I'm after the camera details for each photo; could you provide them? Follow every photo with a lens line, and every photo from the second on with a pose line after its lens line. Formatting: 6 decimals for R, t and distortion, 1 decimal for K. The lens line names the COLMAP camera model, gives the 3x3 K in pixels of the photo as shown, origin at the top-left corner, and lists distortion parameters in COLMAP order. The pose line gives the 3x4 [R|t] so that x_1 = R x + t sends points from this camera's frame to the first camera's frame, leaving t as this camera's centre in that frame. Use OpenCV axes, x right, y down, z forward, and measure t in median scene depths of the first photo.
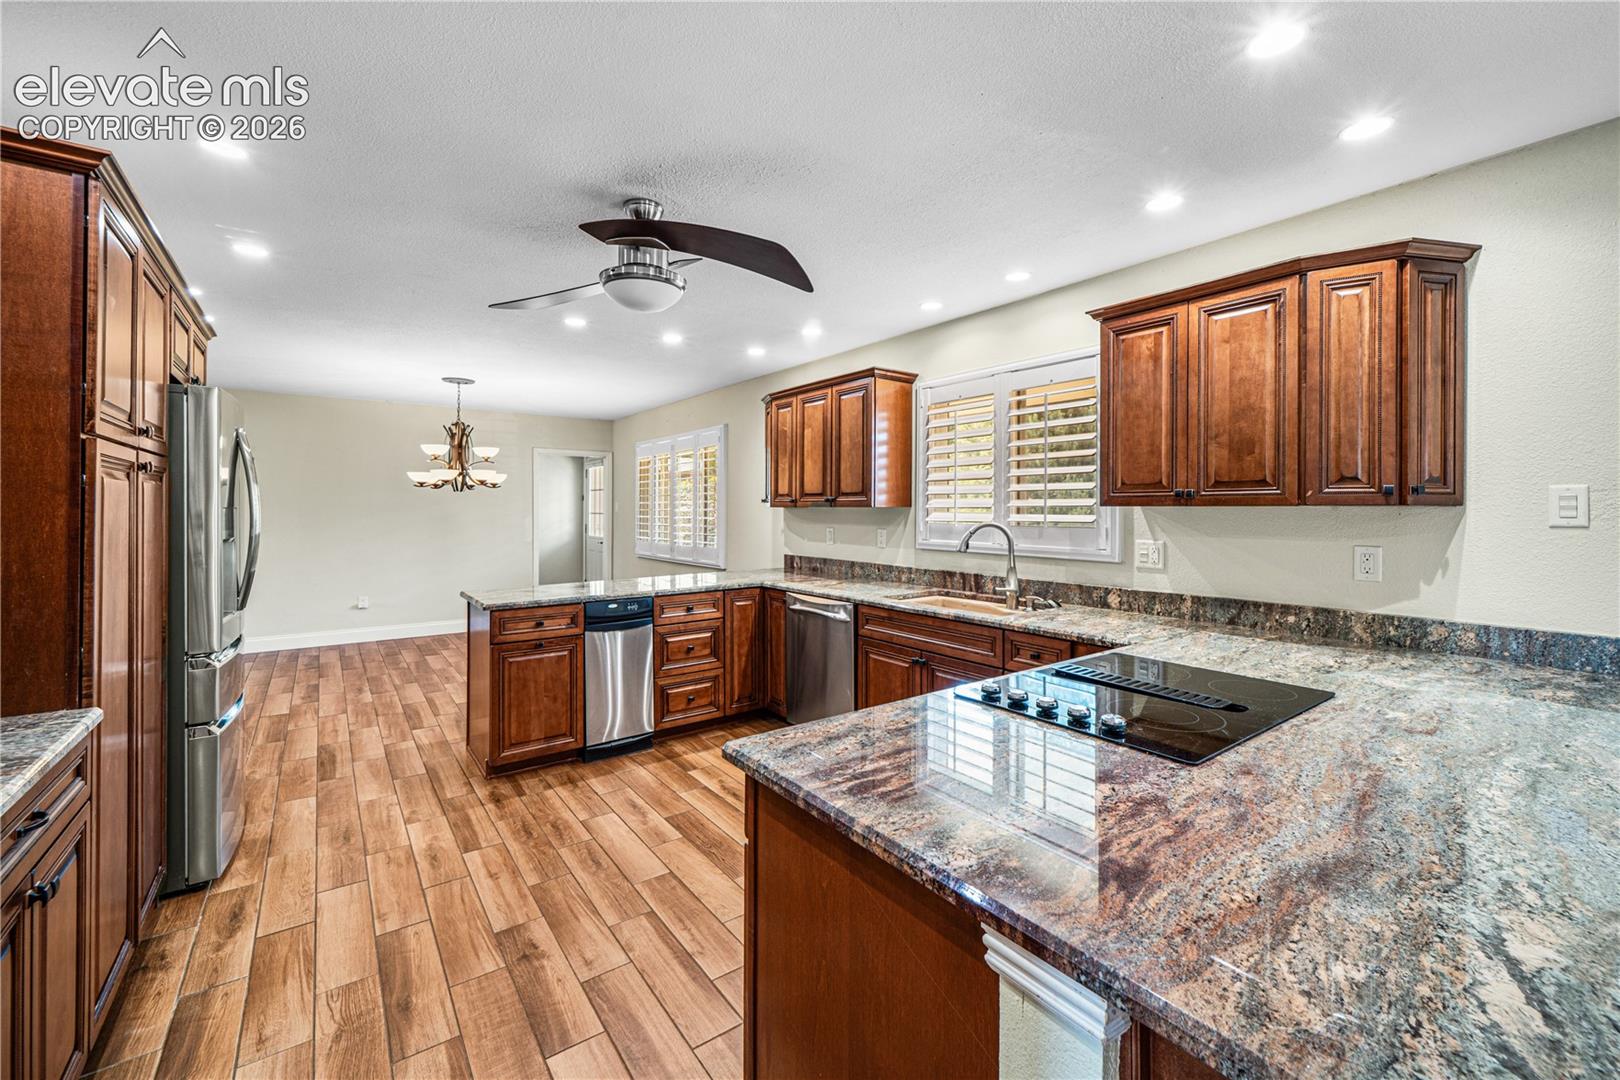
lens RADIAL K [[656.2, 0, 803.6], [0, 656.2, 509.3], [0, 0, 1]] dist [0.007042, -0.003052]
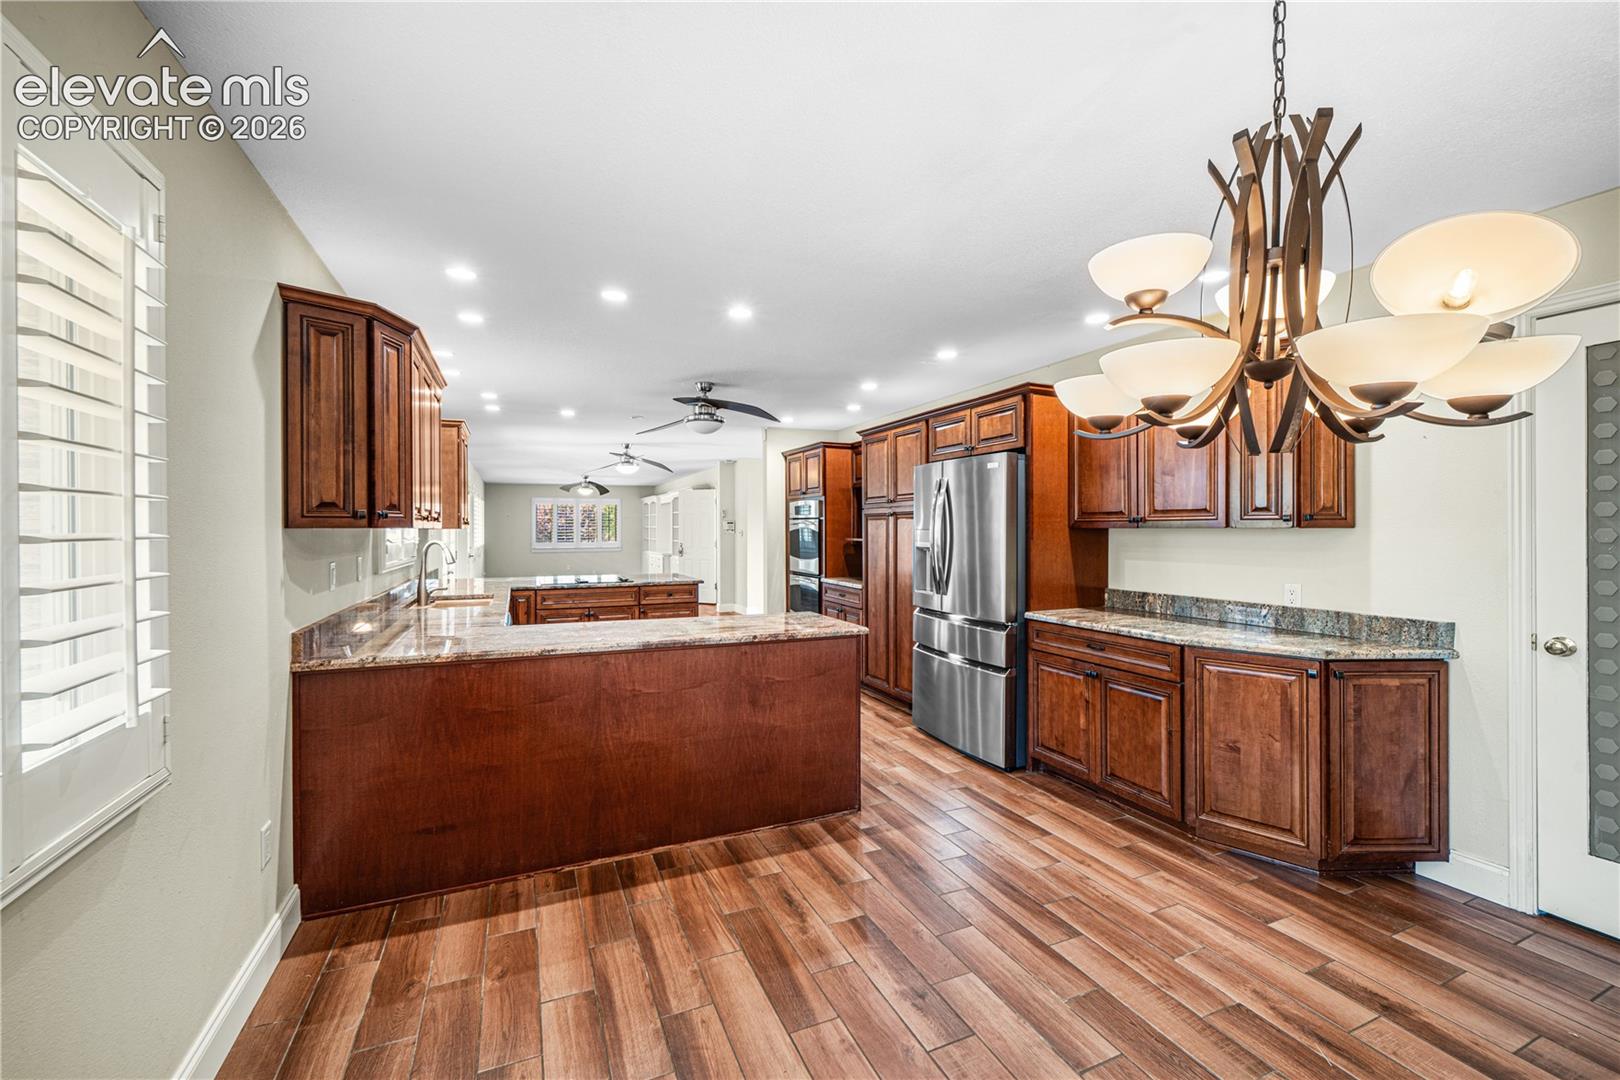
lens RADIAL K [[656.2, 0, 795.7], [0, 656.2, 531.5], [0, 0, 1]] dist [0.007042, -0.003052]
pose [[-0.973317, -0.000676, 0.229466, -0.667685], [0.000263, 0.999992, 0.004061, -0.003377], [-0.229466, 0.004013, -0.973308, 1.972869]]
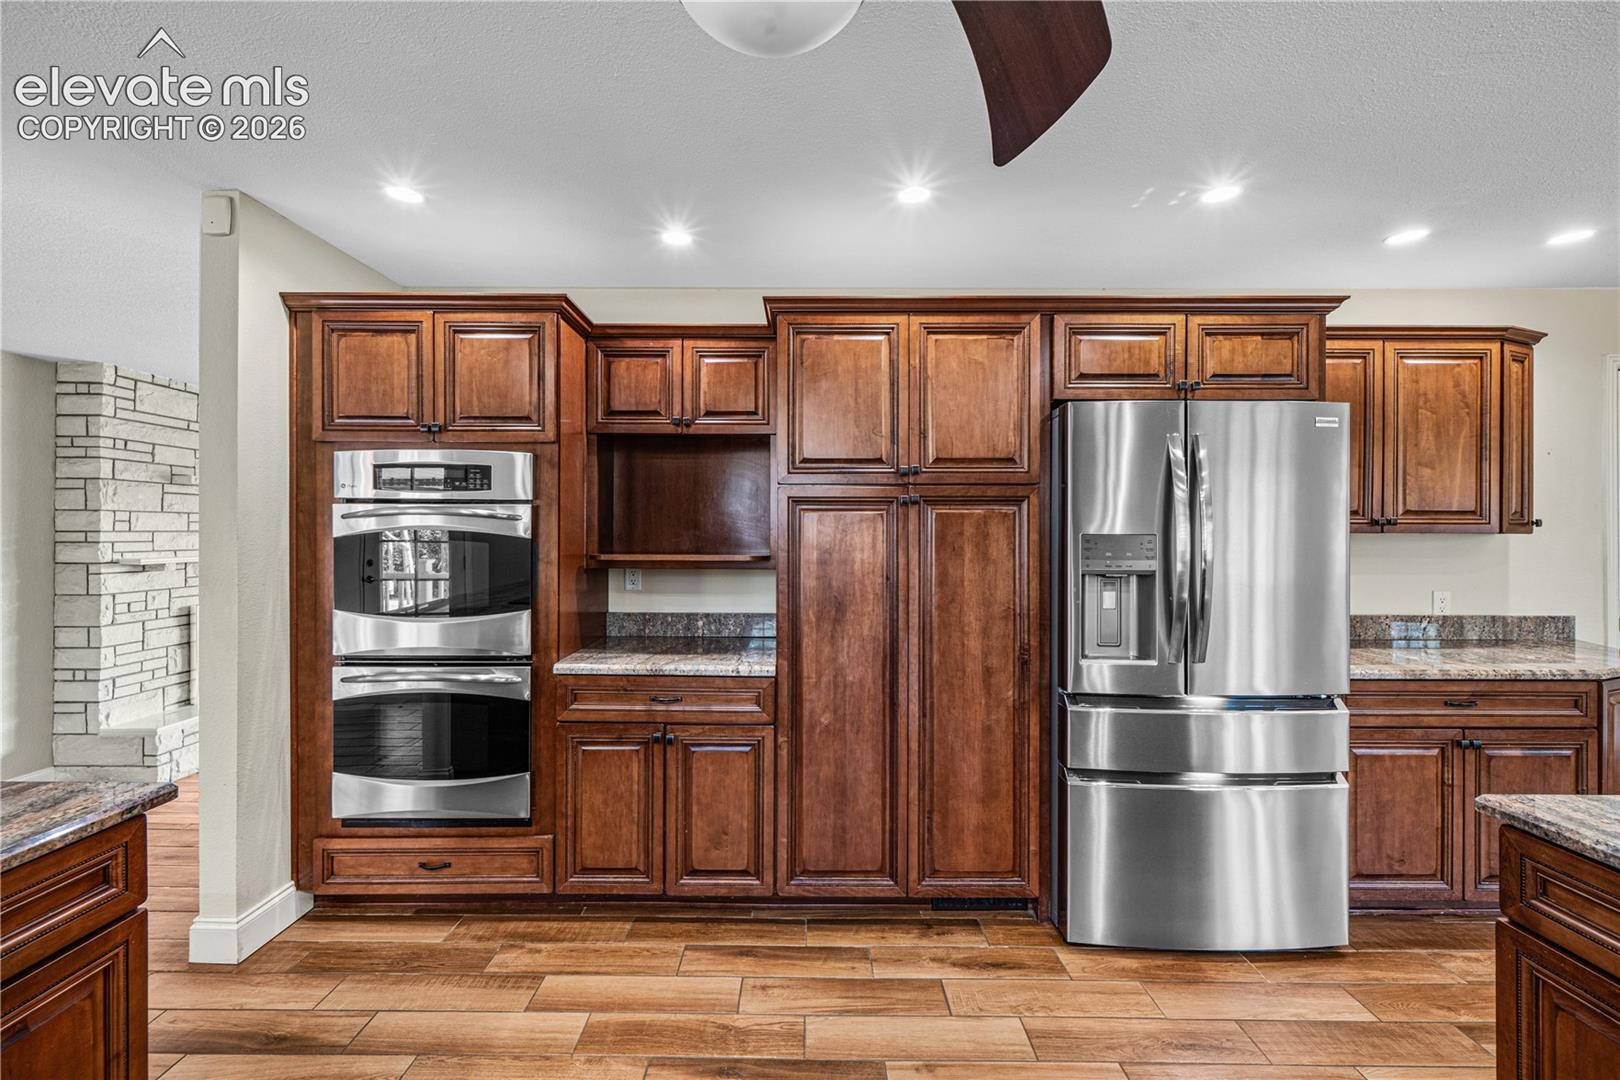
lens RADIAL K [[656.2, 0, 804.7], [0, 656.2, 530.5], [0, 0, 1]] dist [0.007042, -0.003052]
pose [[-0.594011, -0.005501, -0.804438, 0.041765], [-0.003294, 0.999985, -0.004406, -0.001920], [0.804450, 0.000032, -0.594020, 0.838692]]
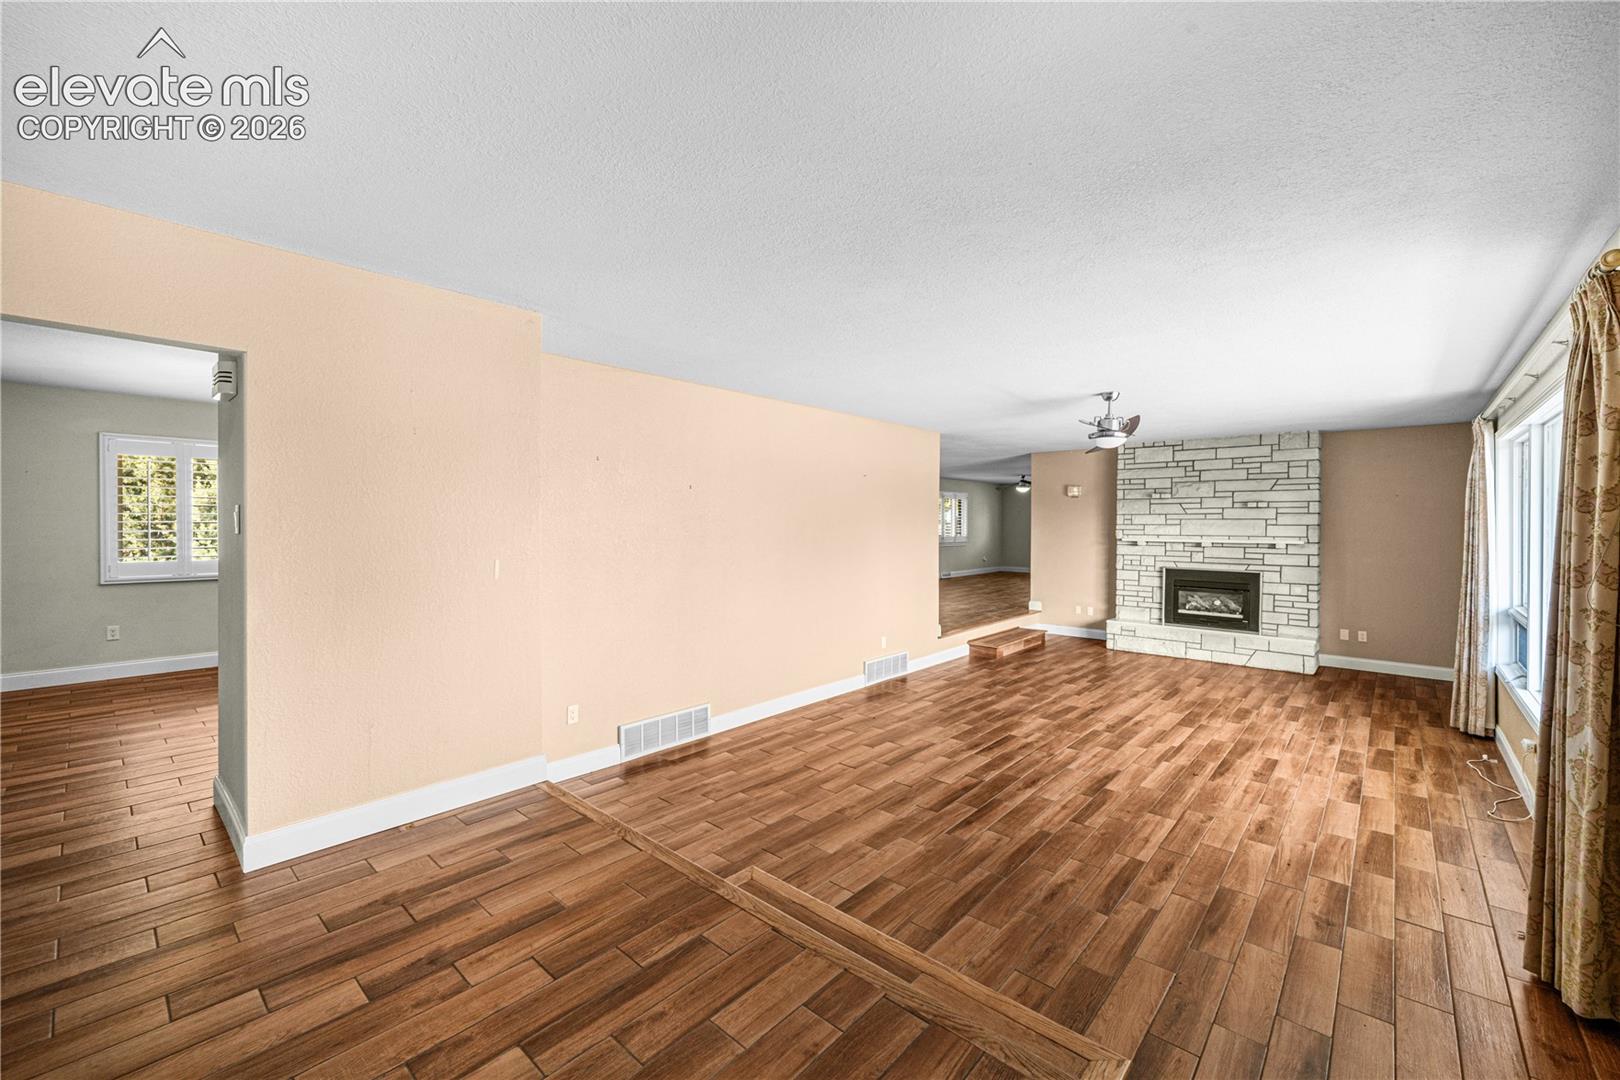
lens RADIAL K [[656.2, 0, 811.9], [0, 656.2, 524.9], [0, 0, 1]] dist [0.007042, -0.003052]
pose [[-0.197044, -0.007809, 0.980364, -2.426640], [-0.007363, 0.999952, 0.006485, -0.007352], [-0.980367, -0.005941, -0.197092, 0.748207]]
